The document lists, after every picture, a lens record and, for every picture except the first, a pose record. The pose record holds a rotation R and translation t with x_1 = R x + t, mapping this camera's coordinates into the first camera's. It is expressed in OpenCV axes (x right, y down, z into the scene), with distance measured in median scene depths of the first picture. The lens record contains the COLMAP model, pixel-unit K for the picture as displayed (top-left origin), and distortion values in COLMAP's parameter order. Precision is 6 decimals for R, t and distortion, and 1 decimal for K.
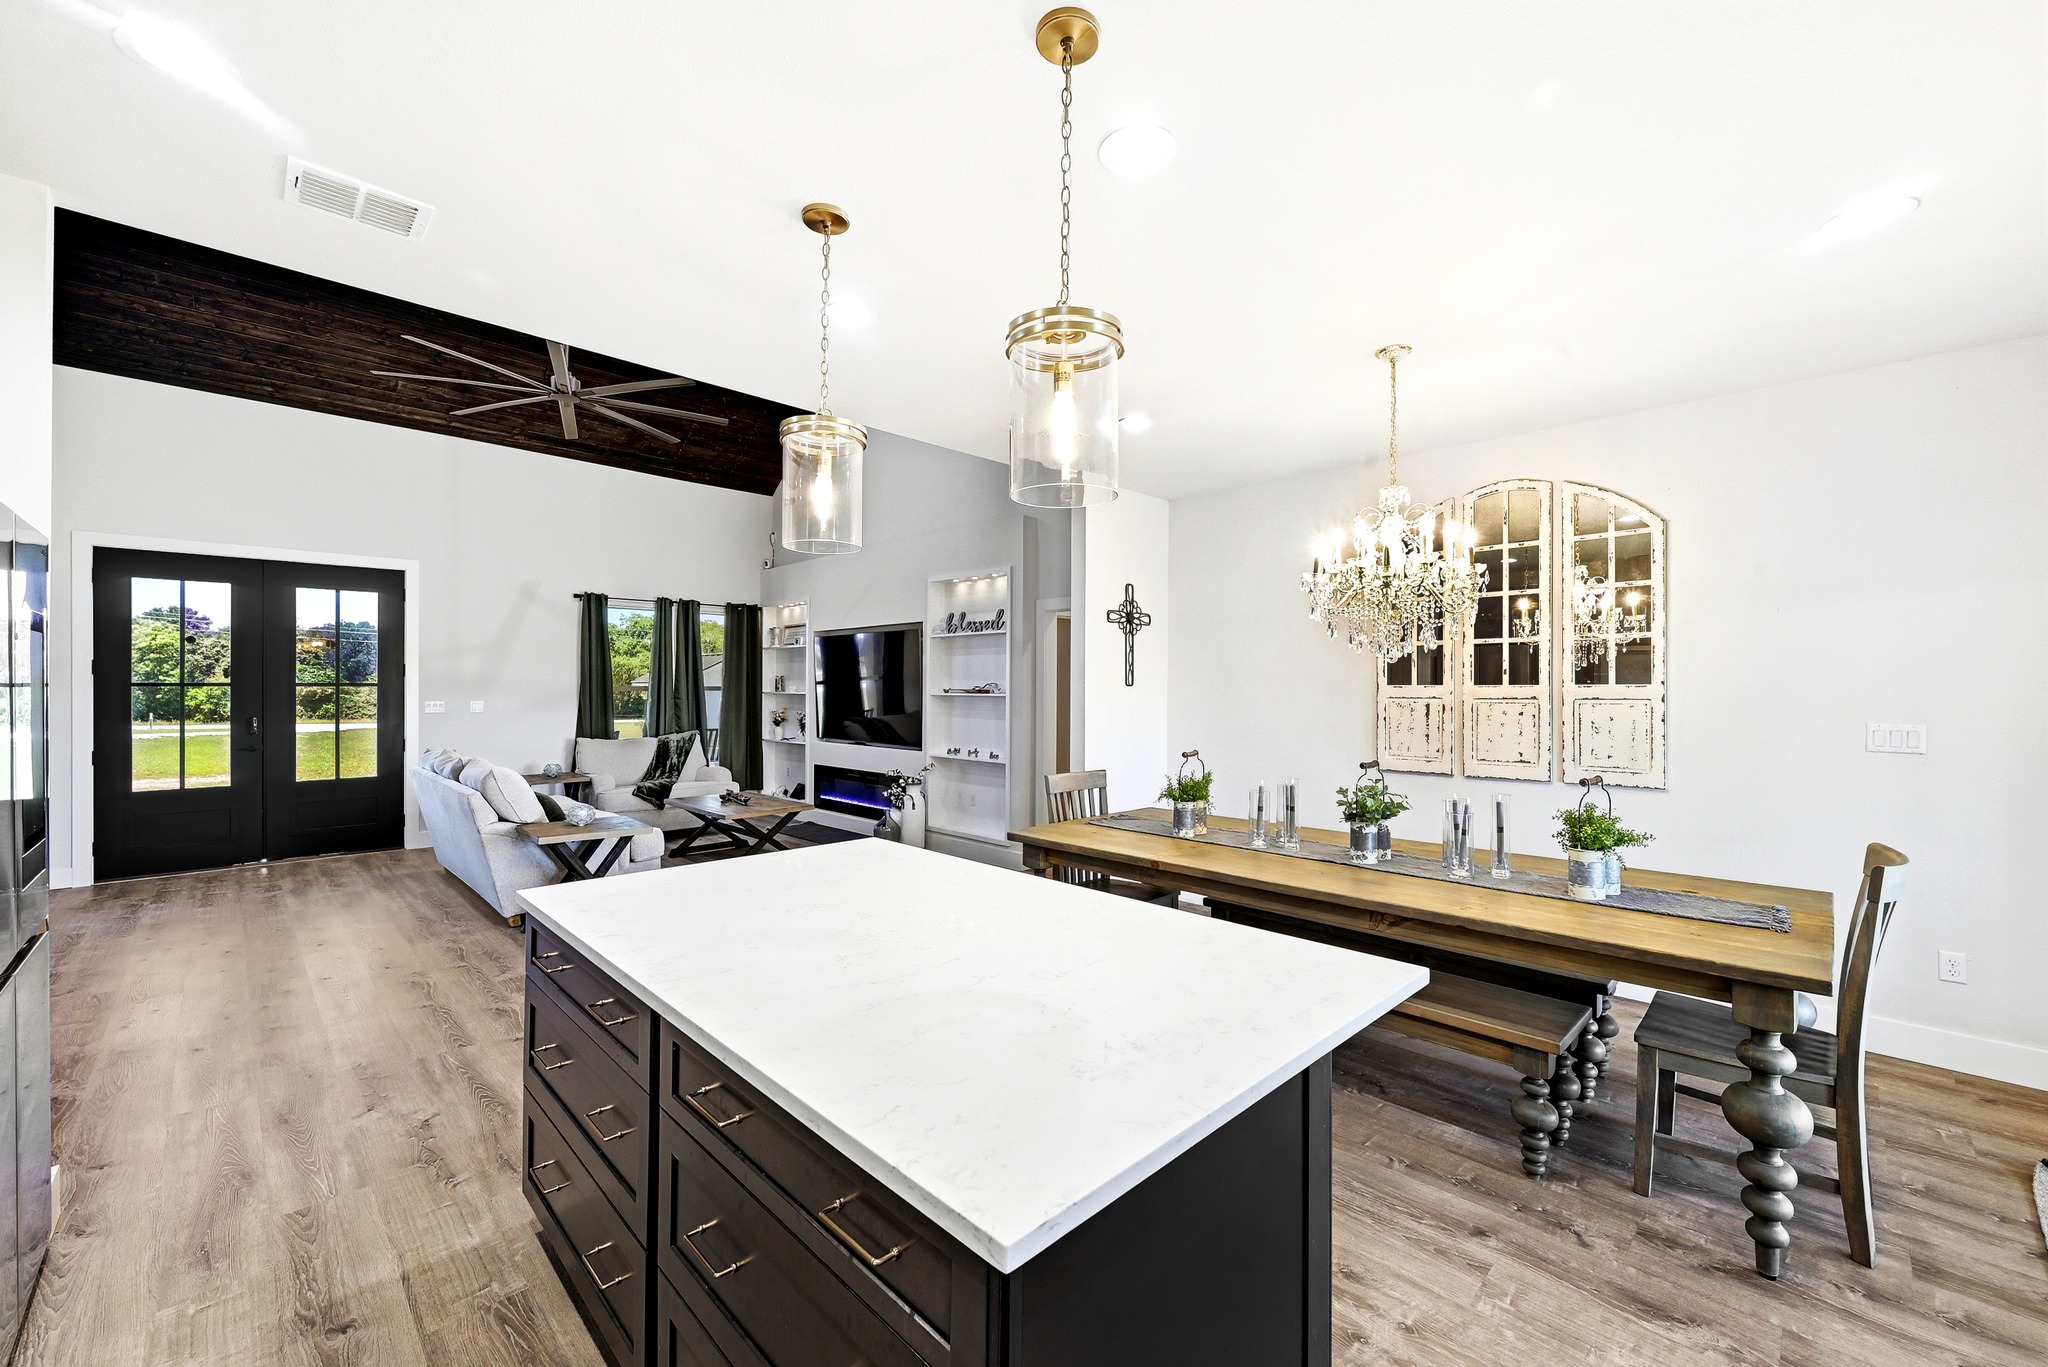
lens RADIAL K [[810.4, 0, 1023.2], [0, 810.4, 689.3], [0, 0, 1]] dist [-0.002337, -0.000004]
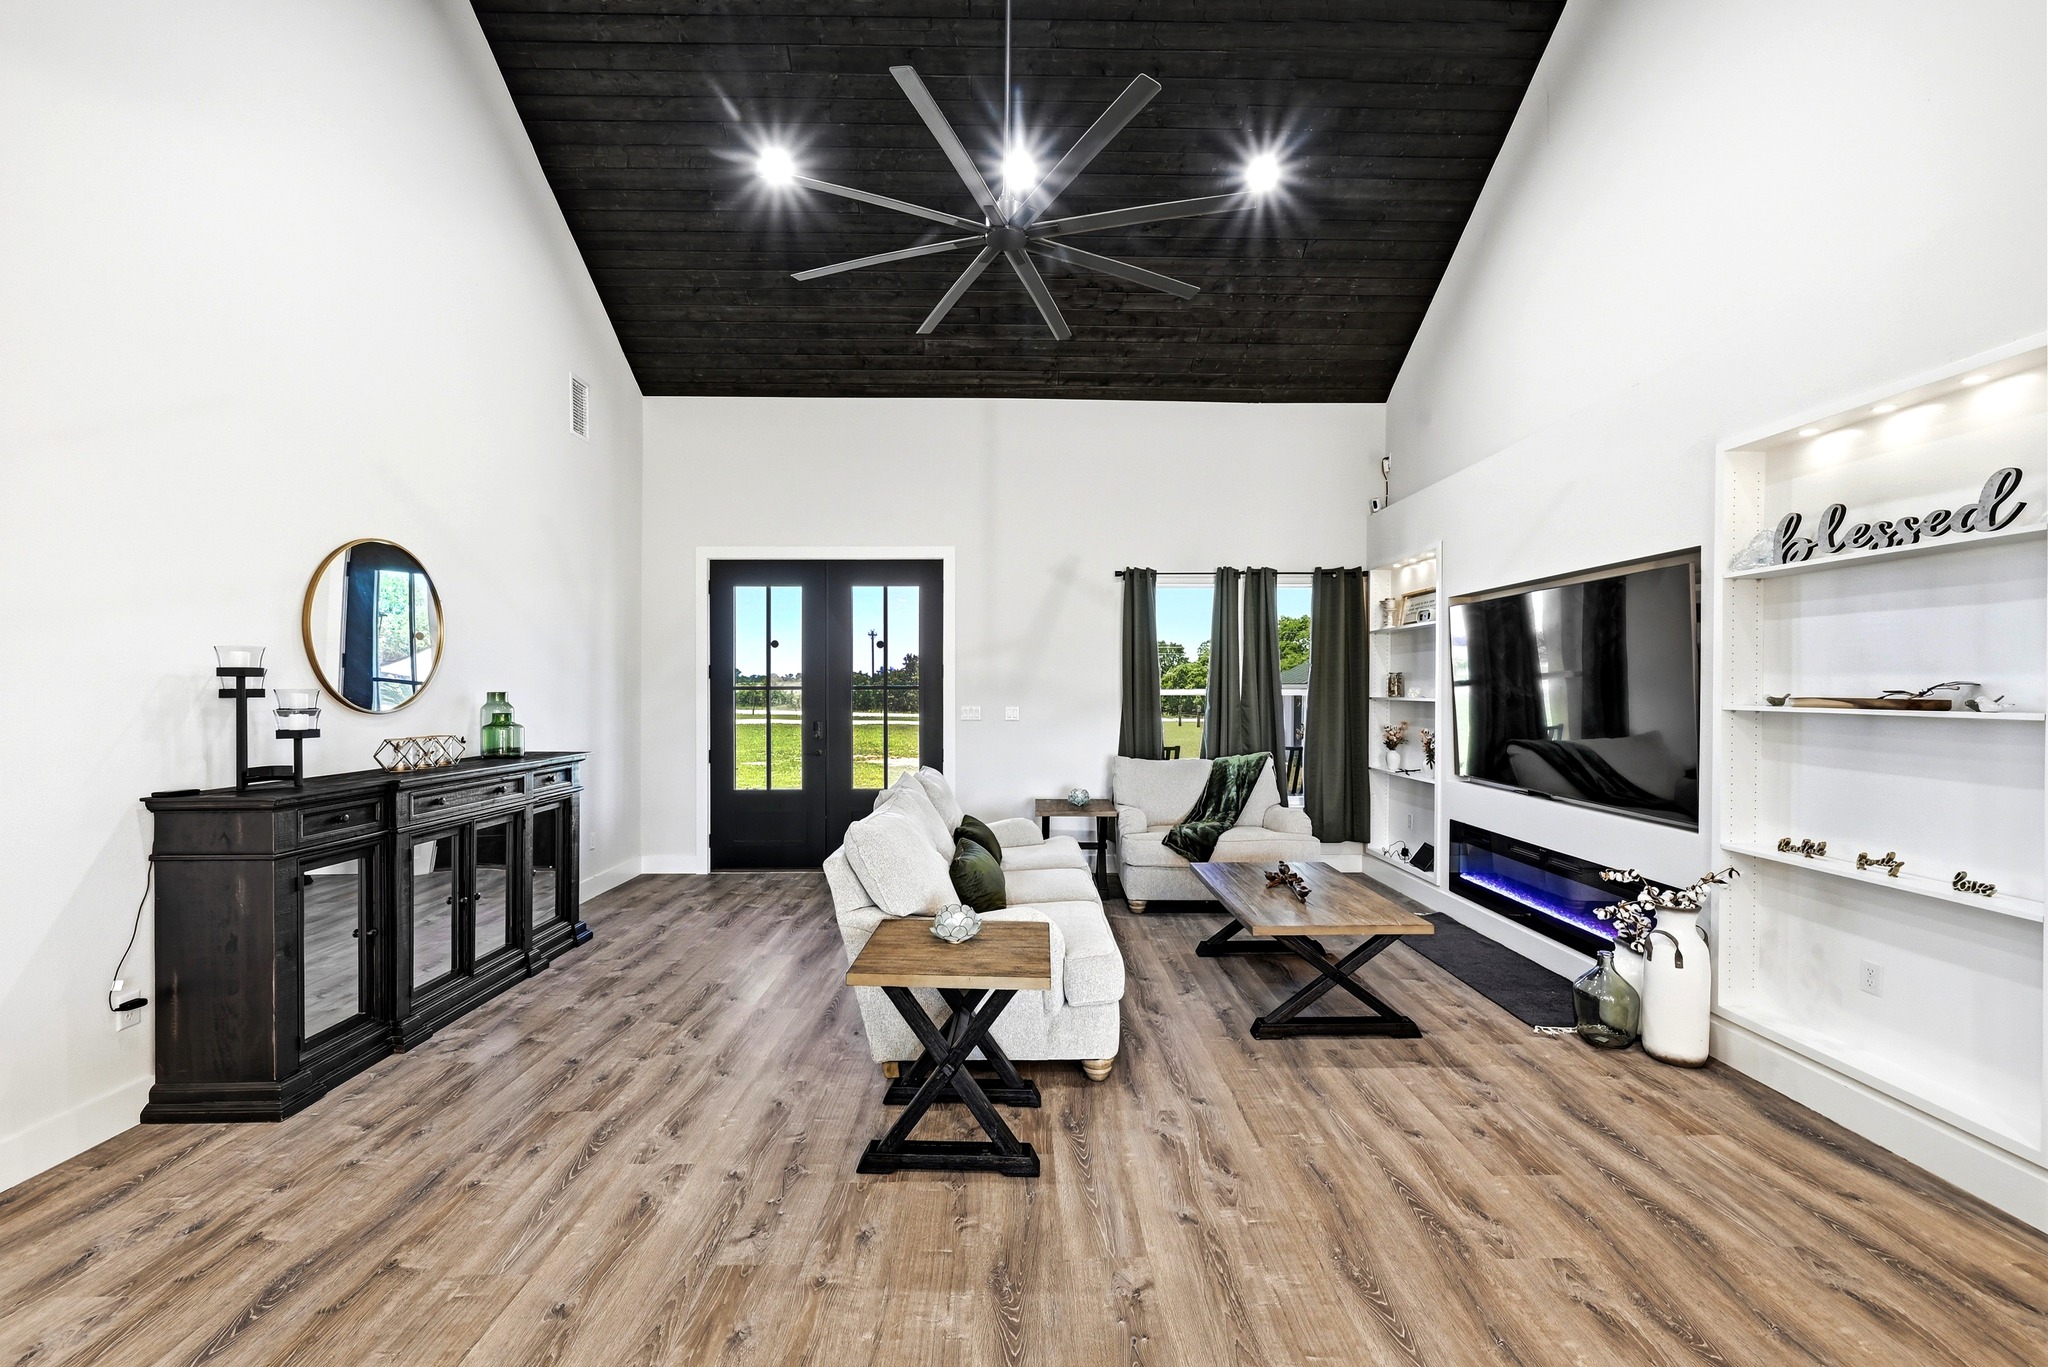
lens RADIAL K [[810.4, 0, 1023.2], [0, 810.4, 689.3], [0, 0, 1]] dist [-0.002337, -0.000004]
pose [[0.721243, 0.000368, -0.692682, -0.082883], [-0.001240, 0.999999, -0.000759, -0.003123], [0.692681, 0.001406, 0.721243, 0.410090]]
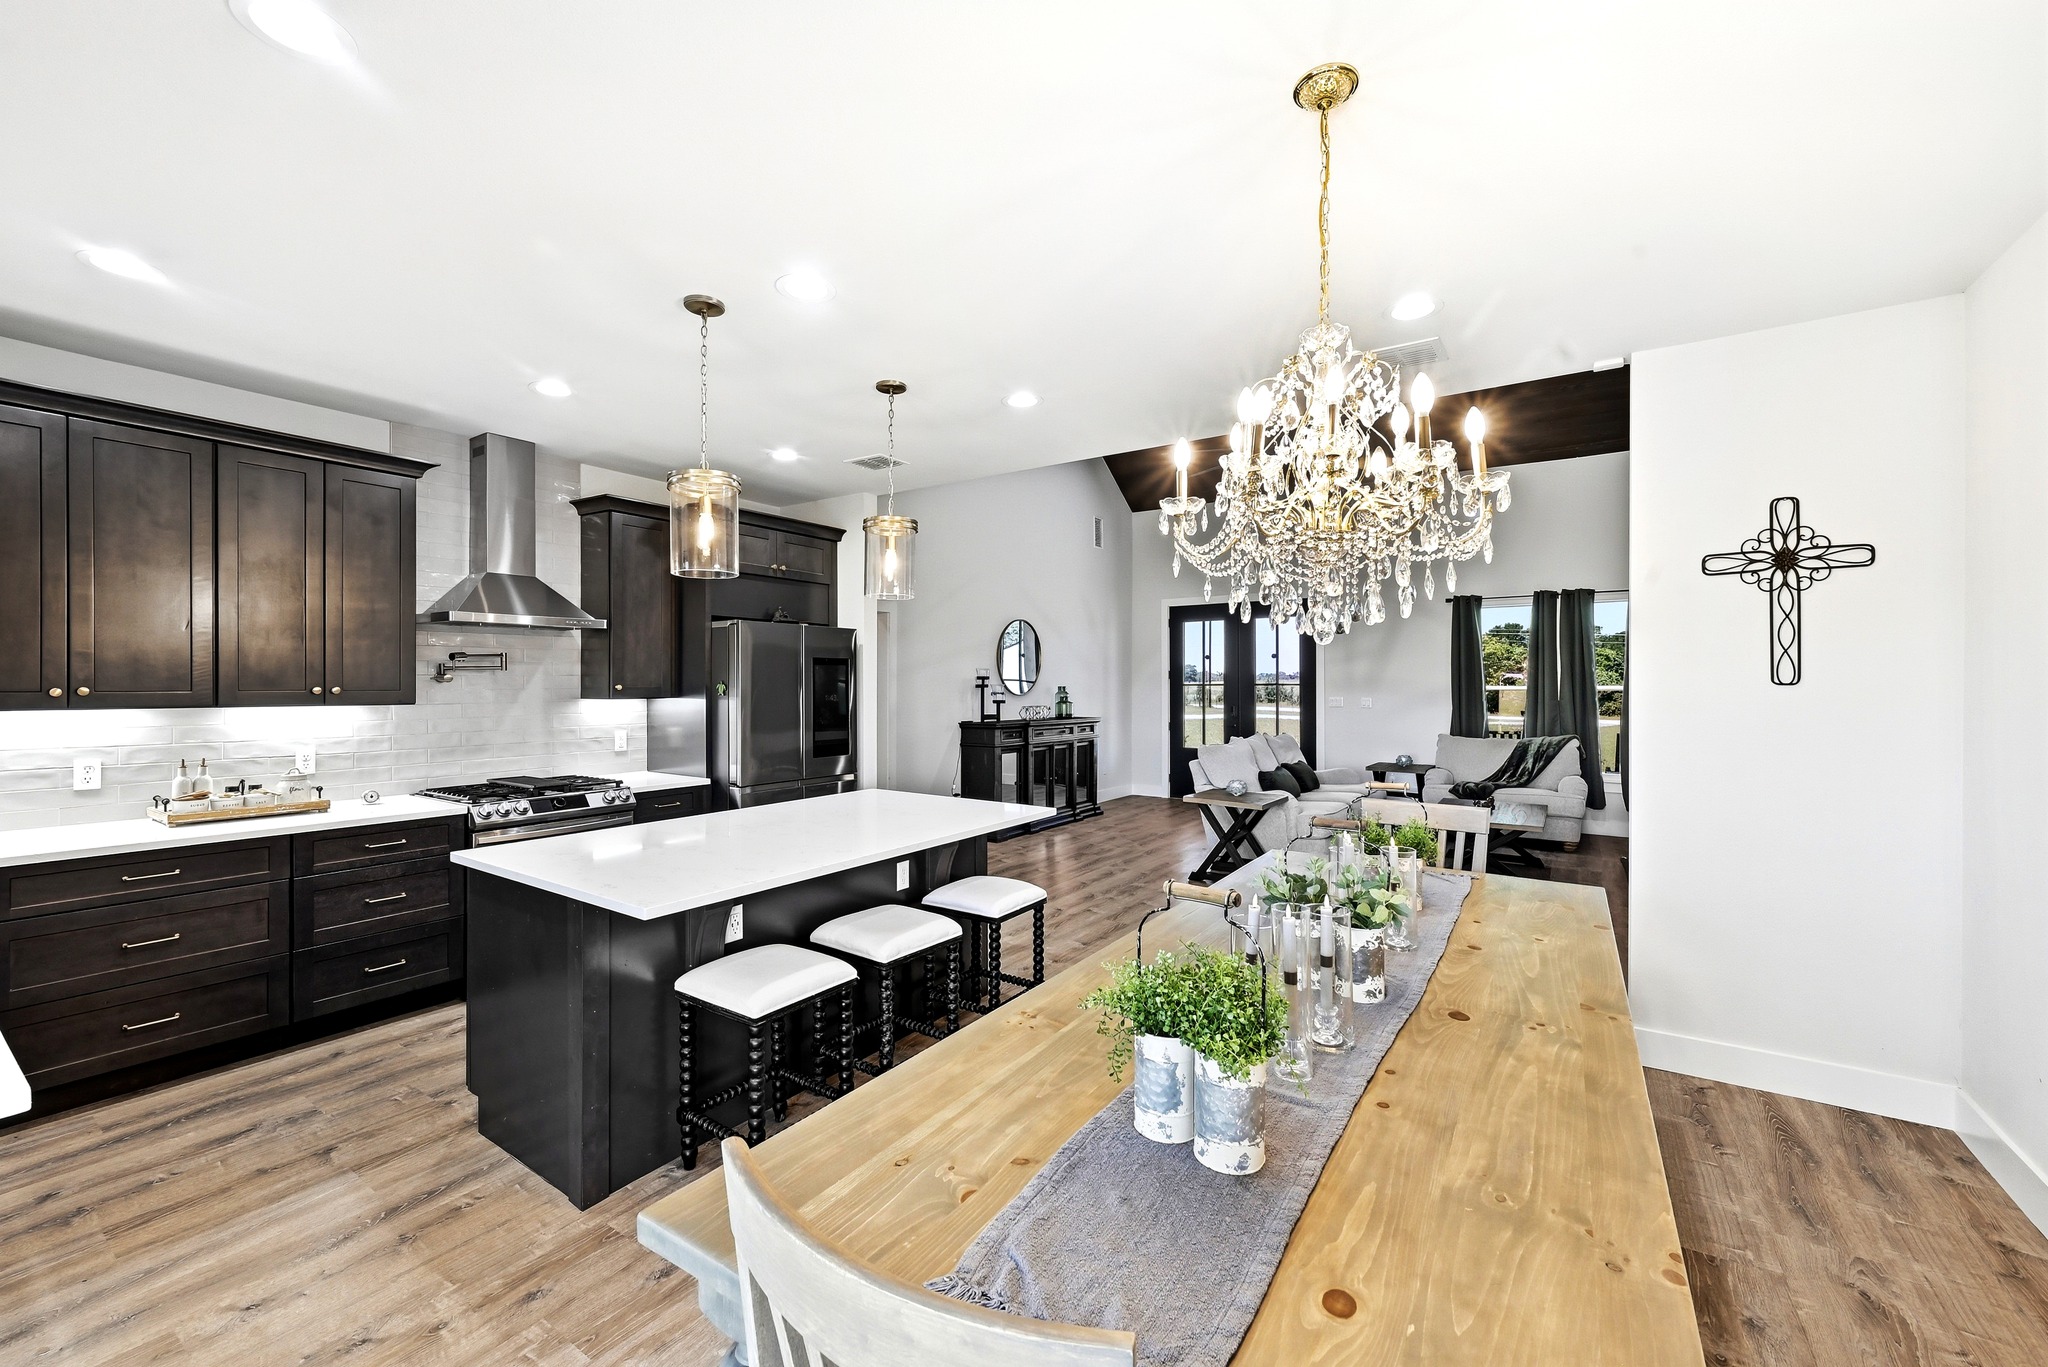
lens RADIAL K [[794.7, 0, 1043.8], [0, 794.7, 675.3], [0, 0, 1]] dist [0.000287, 0.000061]
pose [[0.219887, -0.012645, -0.975444, 0.379730], [-0.003926, 0.999896, -0.013847, -0.001246], [0.975518, 0.006874, 0.219814, 0.283728]]
